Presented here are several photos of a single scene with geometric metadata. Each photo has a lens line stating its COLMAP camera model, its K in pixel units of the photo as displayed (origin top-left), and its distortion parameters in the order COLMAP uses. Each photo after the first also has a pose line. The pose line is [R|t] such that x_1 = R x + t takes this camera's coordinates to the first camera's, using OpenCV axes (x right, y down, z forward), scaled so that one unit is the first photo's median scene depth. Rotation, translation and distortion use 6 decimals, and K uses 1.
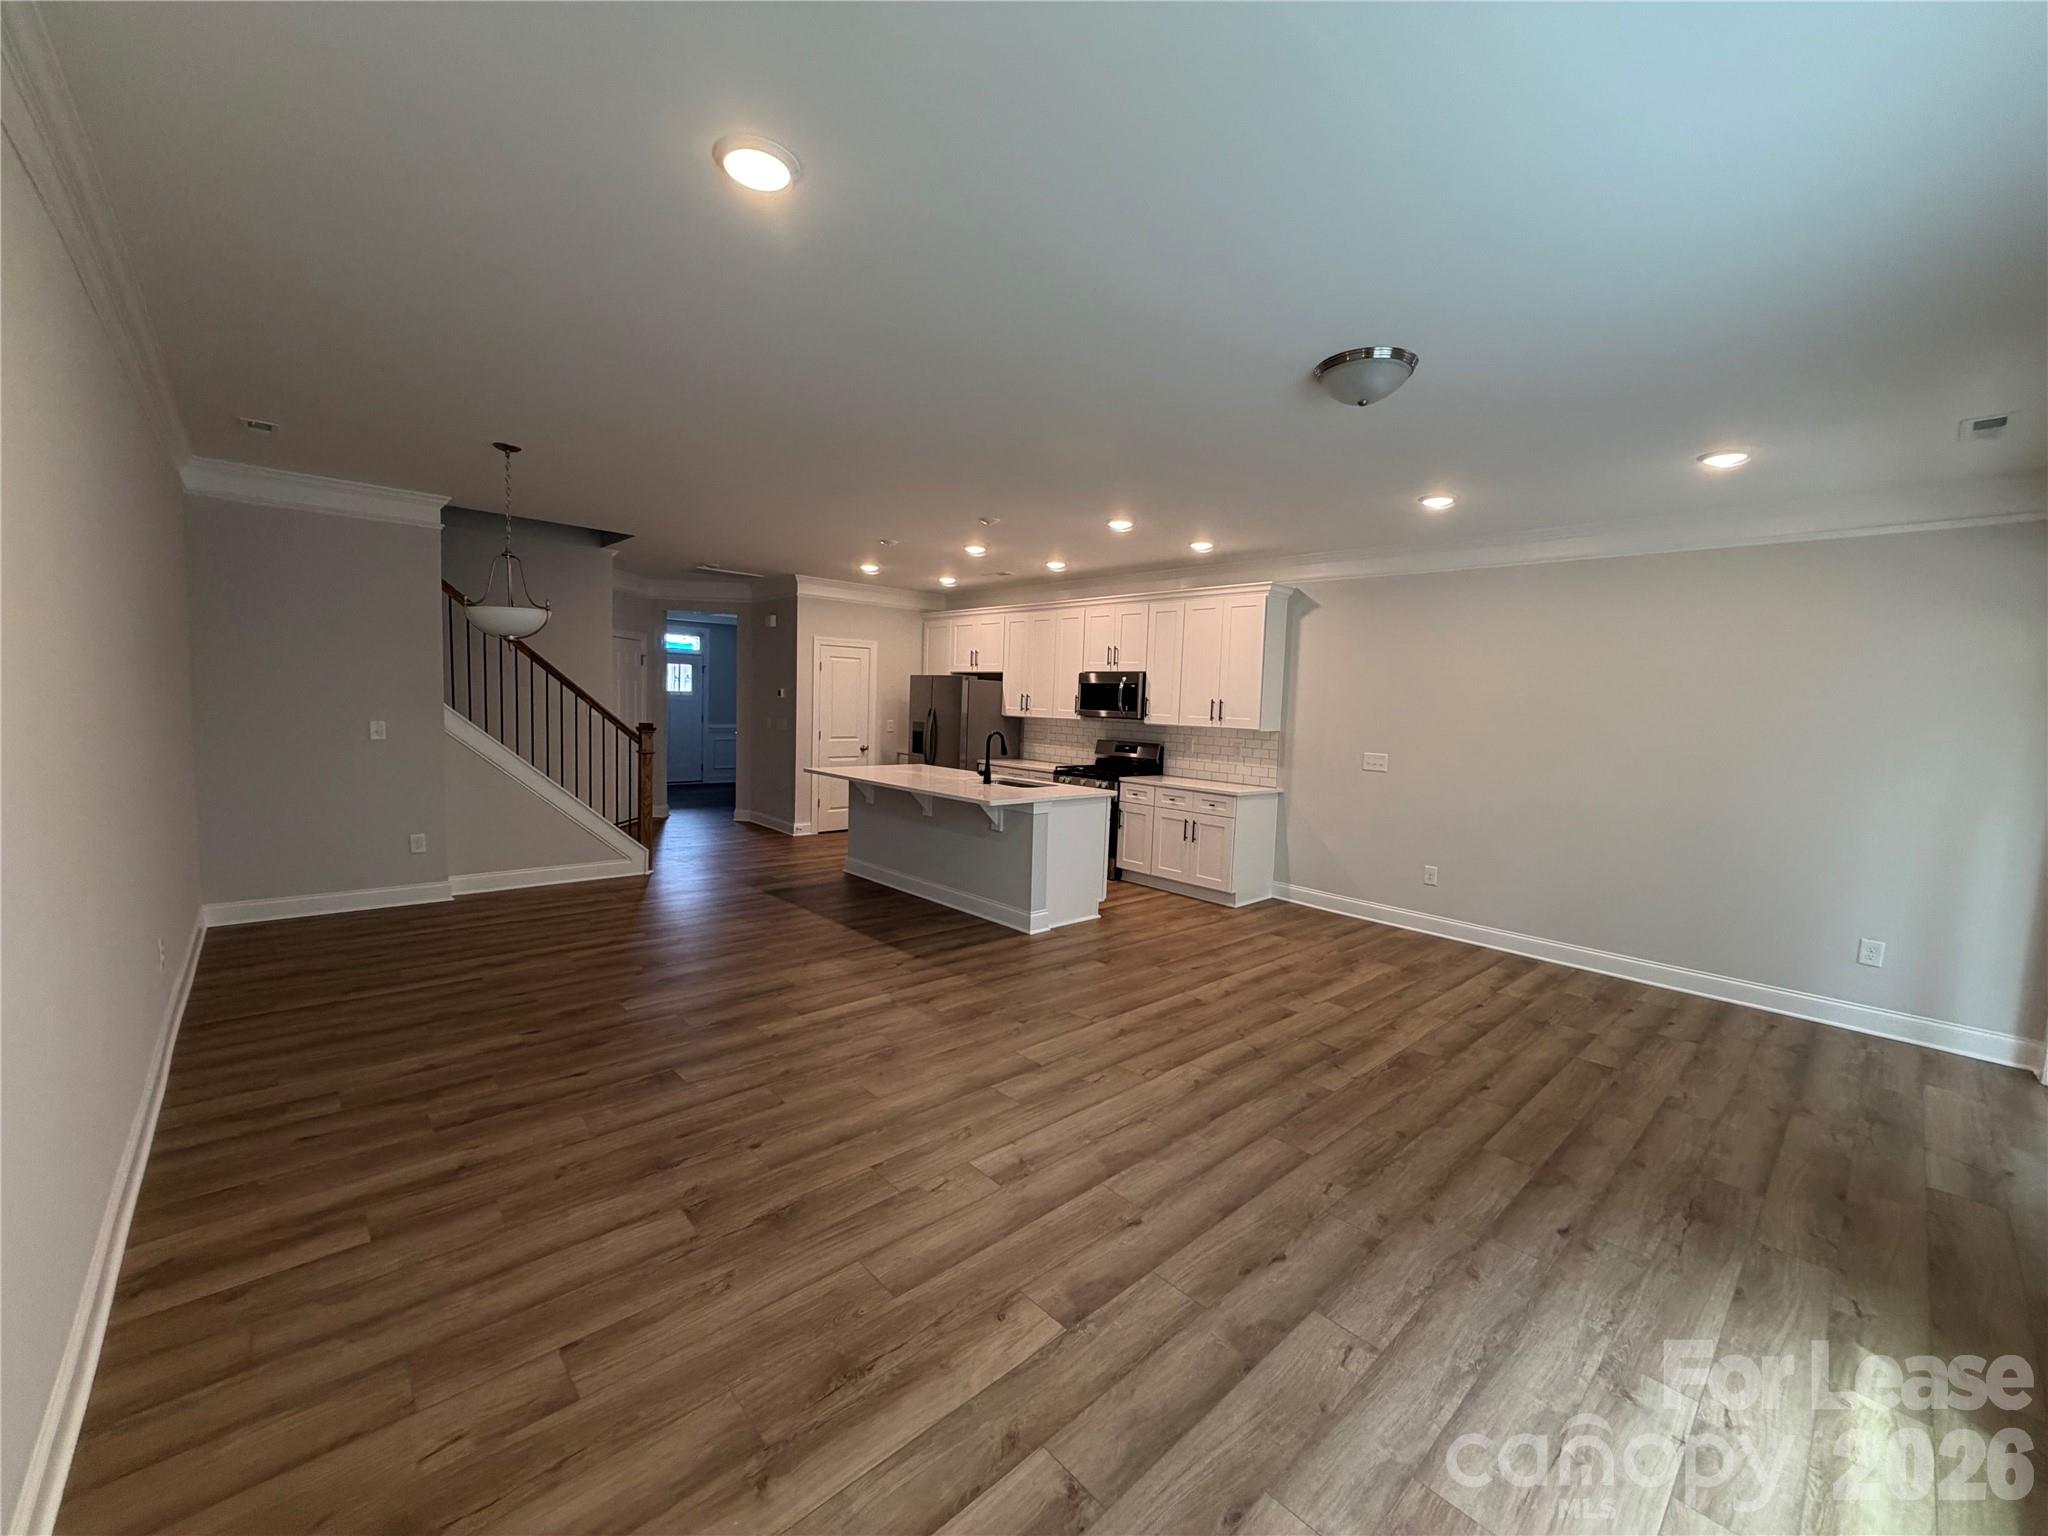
lens RADIAL K [[817.4, 0, 1017.6], [0, 817.4, 764.2], [0, 0, 1]] dist [0.000483, 0.000220]
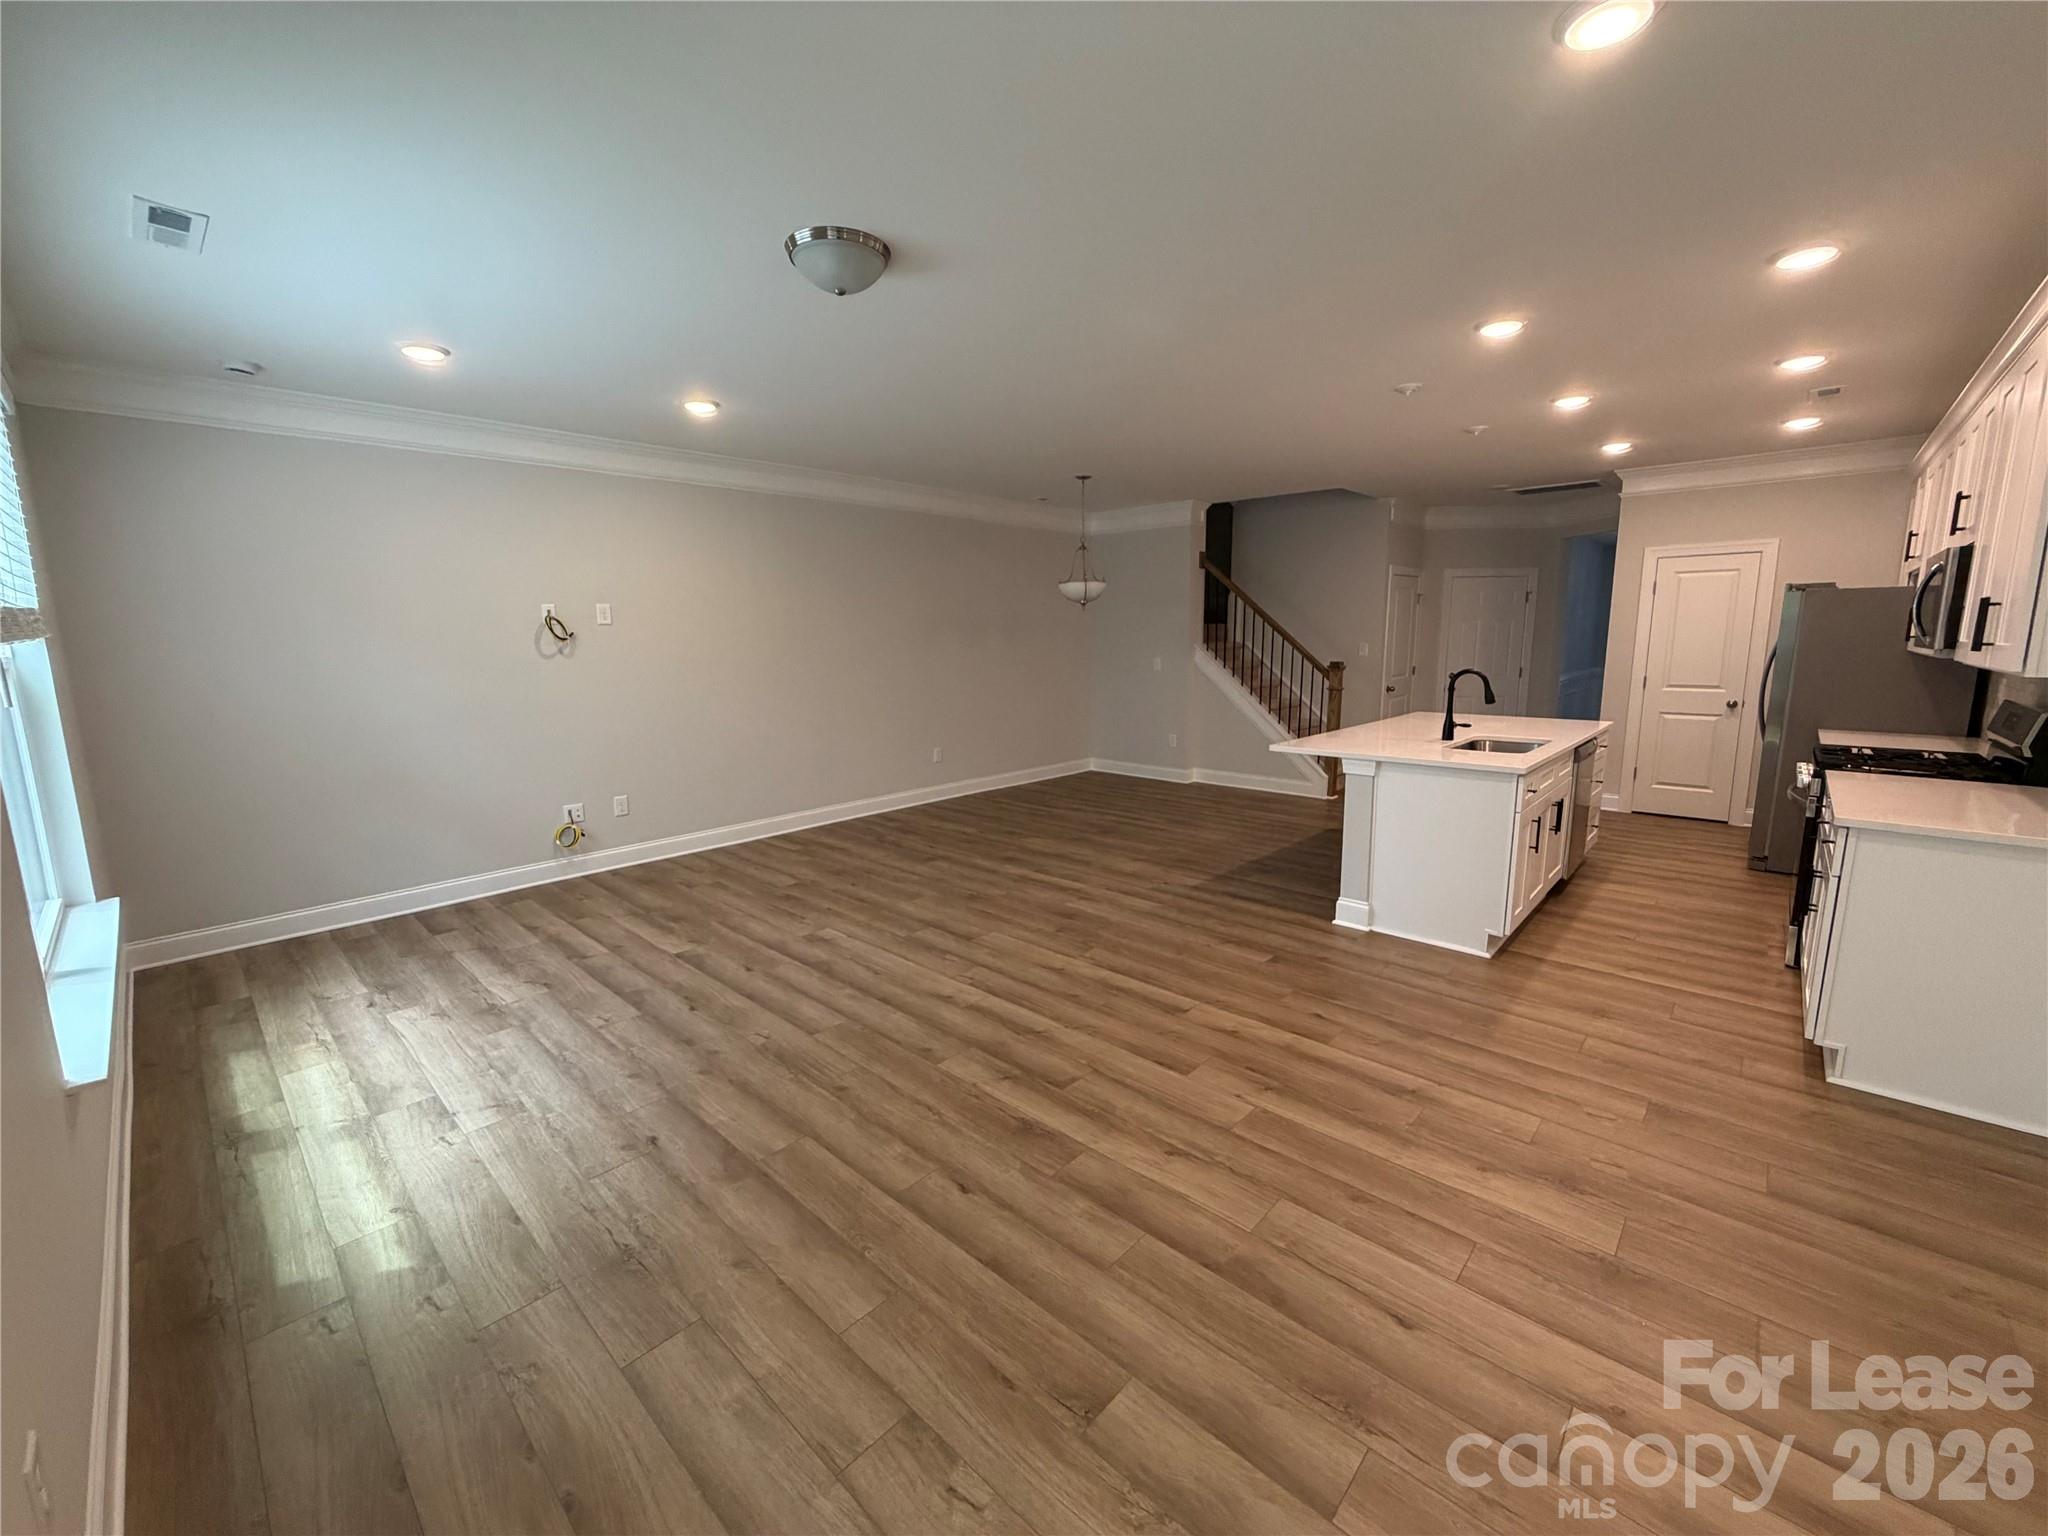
lens RADIAL K [[817.4, 0, 1017.6], [0, 817.4, 764.2], [0, 0, 1]] dist [0.000483, 0.000220]
pose [[0.075164, 0.120424, -0.989873, 0.844464], [-0.065250, 0.991148, 0.115624, -0.018662], [0.995034, 0.055898, 0.082356, 0.686568]]
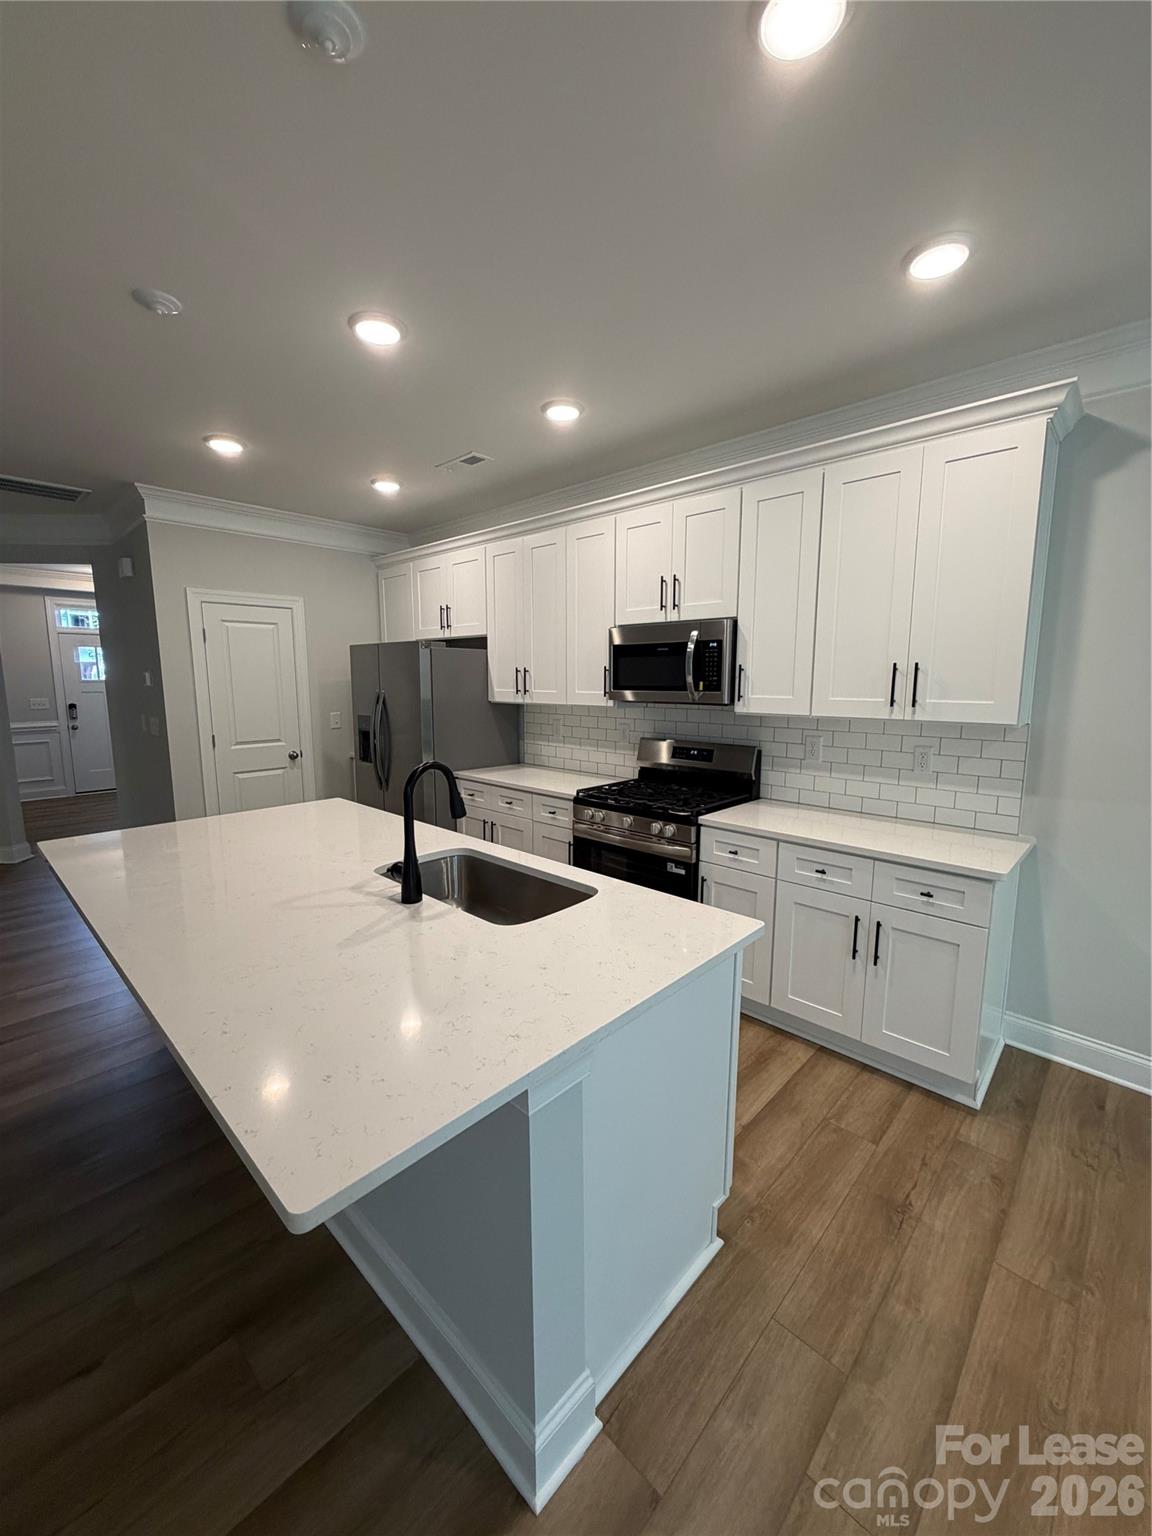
lens RADIAL K [[613.0, 0, 578.5], [0, 613.0, 761.6], [0, 0, 1]] dist [0.000483, 0.000220]
pose [[0.996603, -0.043796, 0.069742, 0.029539], [0.039440, 0.997256, 0.062647, -0.070506], [-0.072294, -0.059684, 0.995596, 0.889944]]
